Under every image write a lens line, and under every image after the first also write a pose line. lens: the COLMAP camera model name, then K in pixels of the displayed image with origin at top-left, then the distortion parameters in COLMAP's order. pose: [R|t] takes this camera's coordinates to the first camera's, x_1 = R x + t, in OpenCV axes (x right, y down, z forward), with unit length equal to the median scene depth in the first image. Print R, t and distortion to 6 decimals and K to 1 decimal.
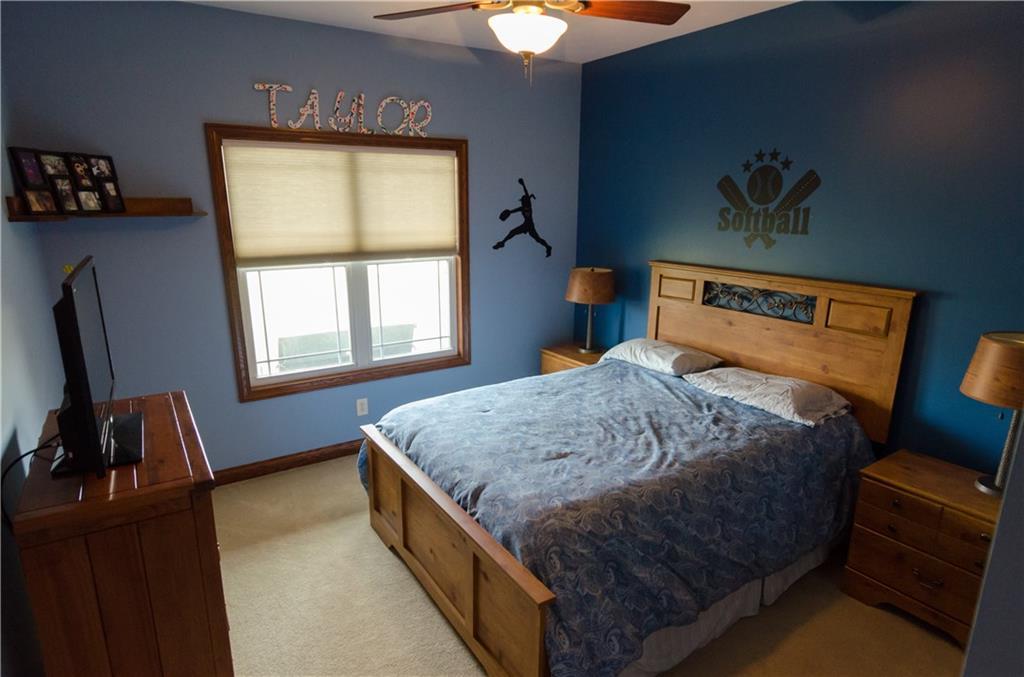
lens RADIAL K [[580.7, 0, 512.0], [0, 580.7, 338.5], [0, 0, 1]] dist [0.001701, -0.000710]
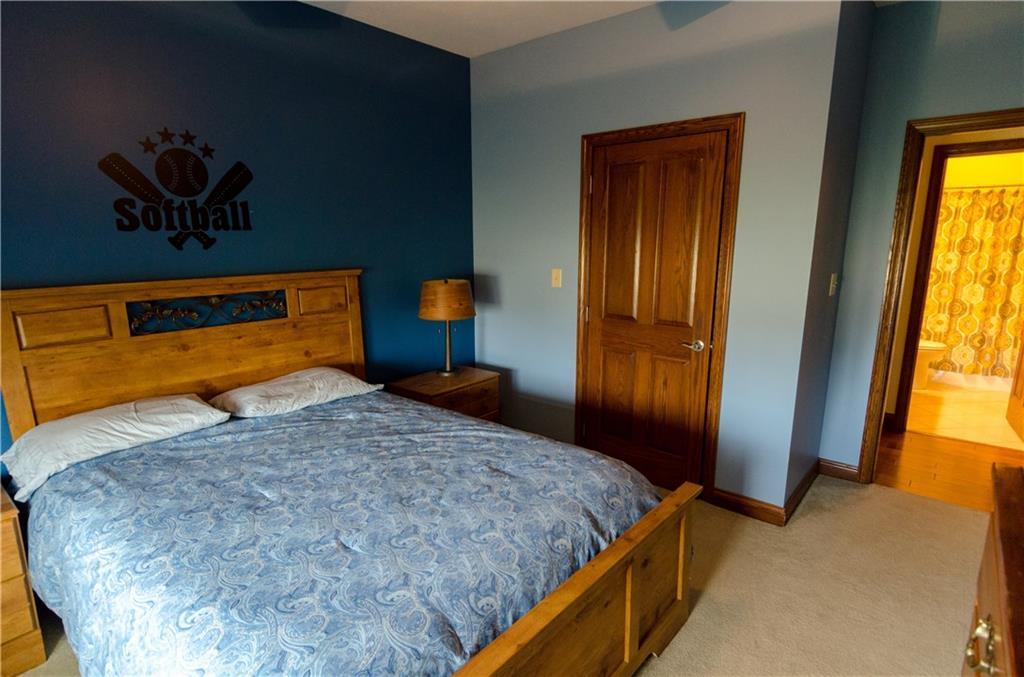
lens RADIAL K [[539.6, 0, 512.0], [0, 539.6, 338.5], [0, 0, 1]] dist [-0.000534, -0.000552]
pose [[-0.280182, -0.184900, 0.941971, -0.486708], [0.229318, 0.939972, 0.252716, -0.135810], [-0.932154, 0.286818, -0.220962, 0.841876]]
